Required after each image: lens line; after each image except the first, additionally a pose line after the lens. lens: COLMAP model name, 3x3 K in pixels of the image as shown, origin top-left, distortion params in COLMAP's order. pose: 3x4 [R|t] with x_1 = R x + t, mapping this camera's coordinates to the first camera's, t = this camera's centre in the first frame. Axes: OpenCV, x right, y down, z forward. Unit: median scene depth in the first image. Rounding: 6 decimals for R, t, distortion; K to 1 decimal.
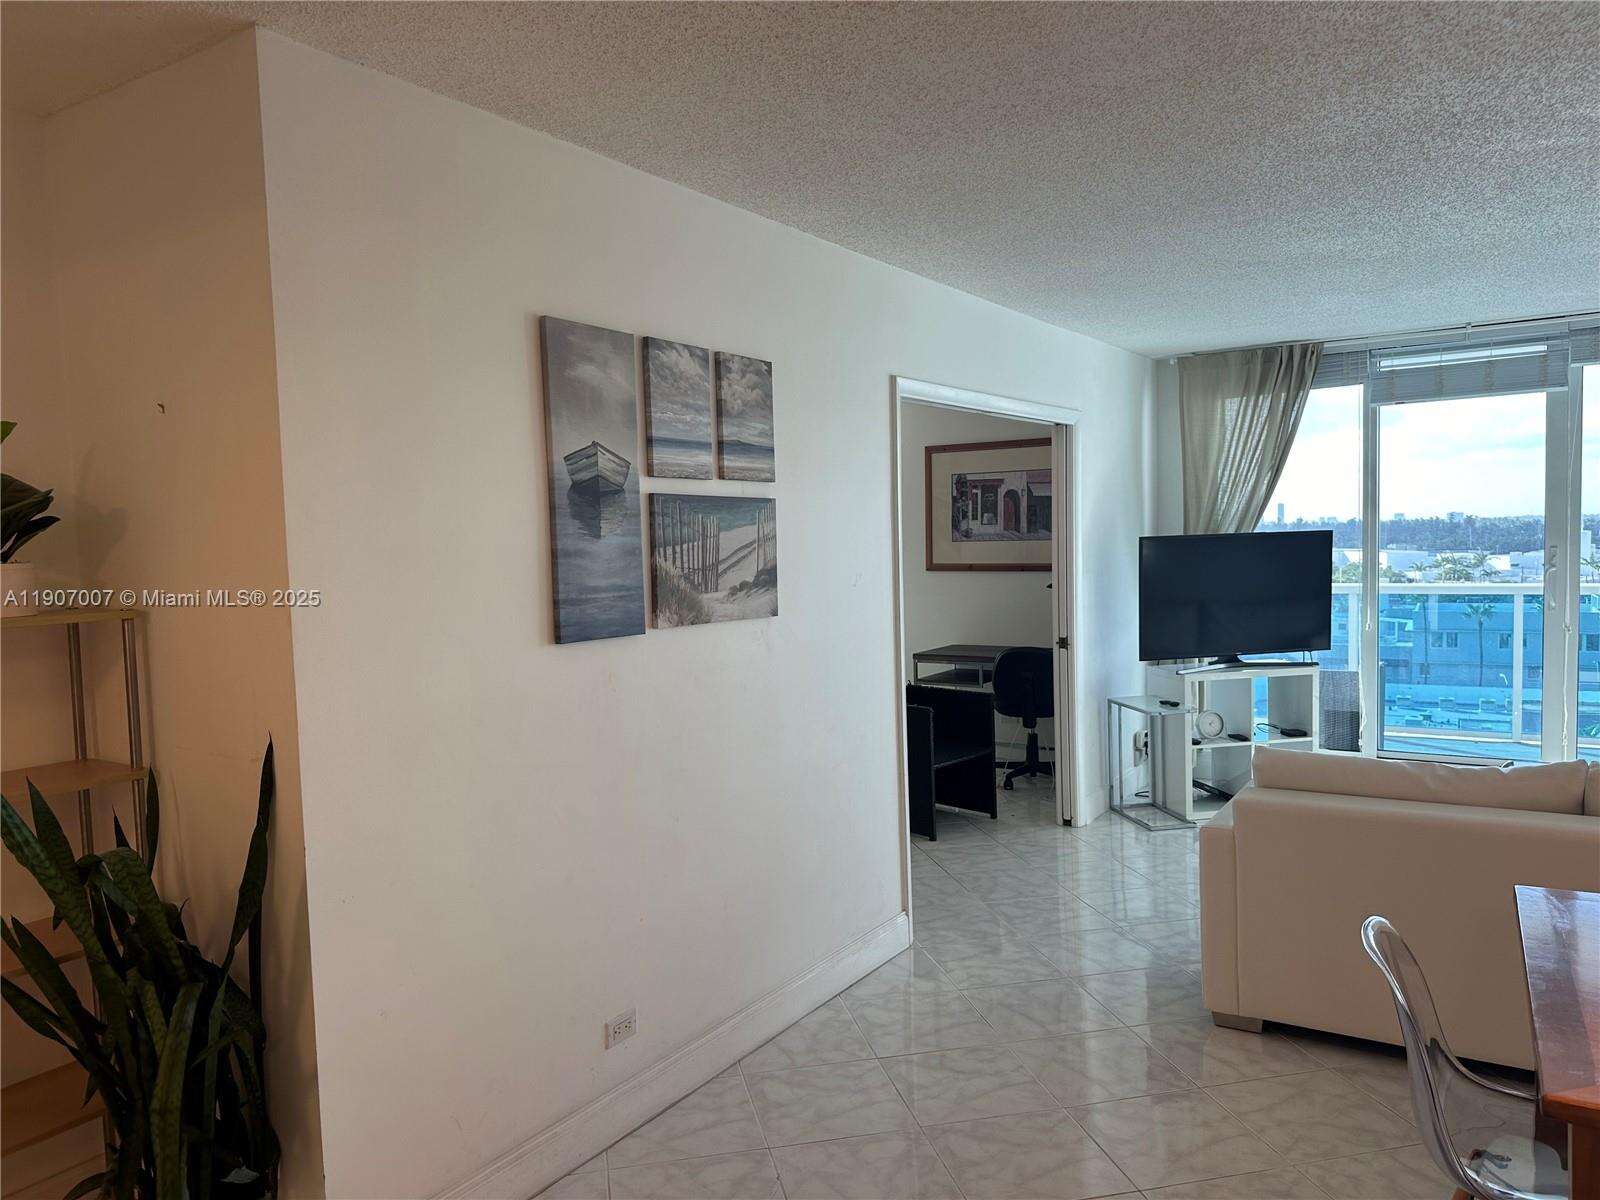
lens RADIAL K [[1132.1, 0, 801.1], [0, 1132.1, 599.6], [0, 0, 1]] dist [0.005984, -0.000879]
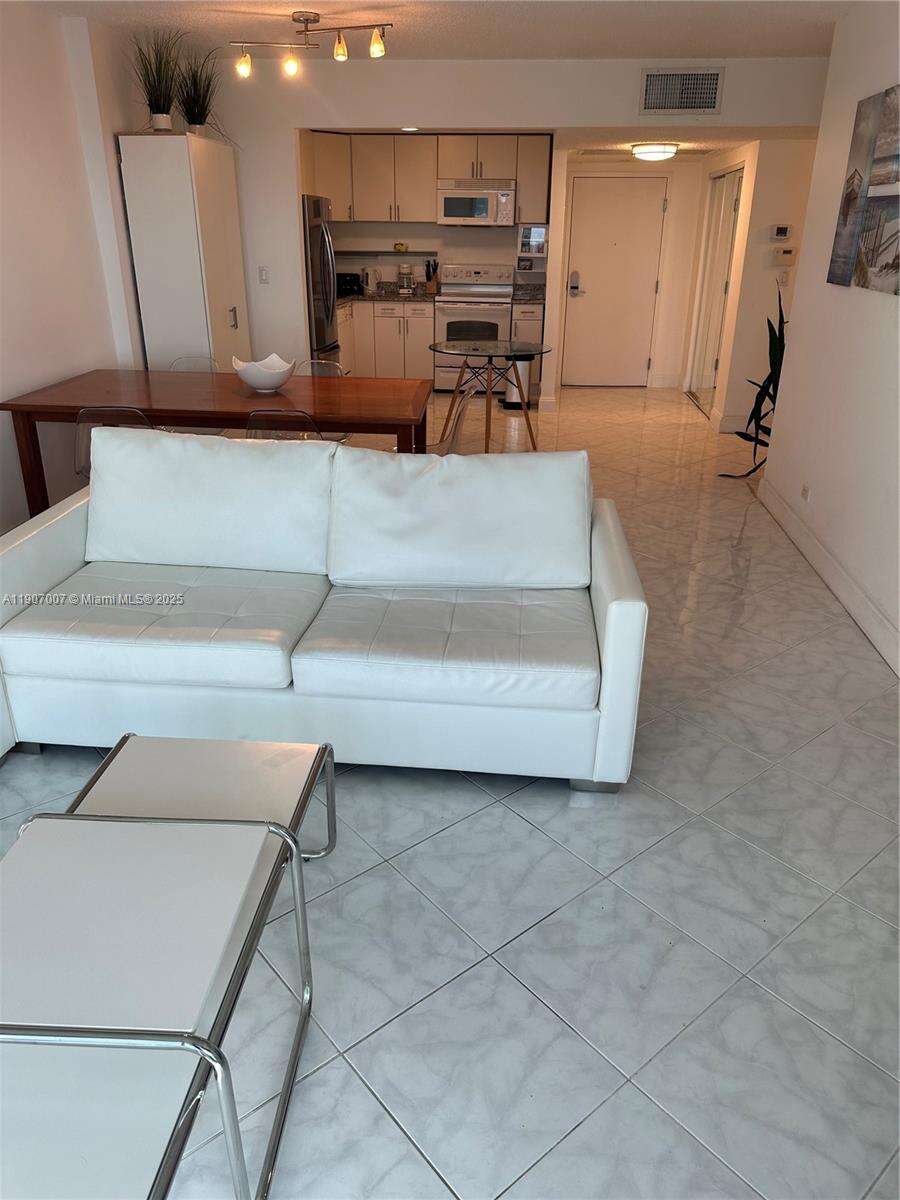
lens RADIAL K [[849.1, 0, 451.3], [0, 849.1, 599.6], [0, 0, 1]] dist [0.005984, -0.000879]
pose [[-0.878960, 0.215310, -0.425525, 0.945909], [-0.009640, 0.884076, 0.467243, -0.132175], [0.476798, 0.414790, -0.774992, 1.720730]]
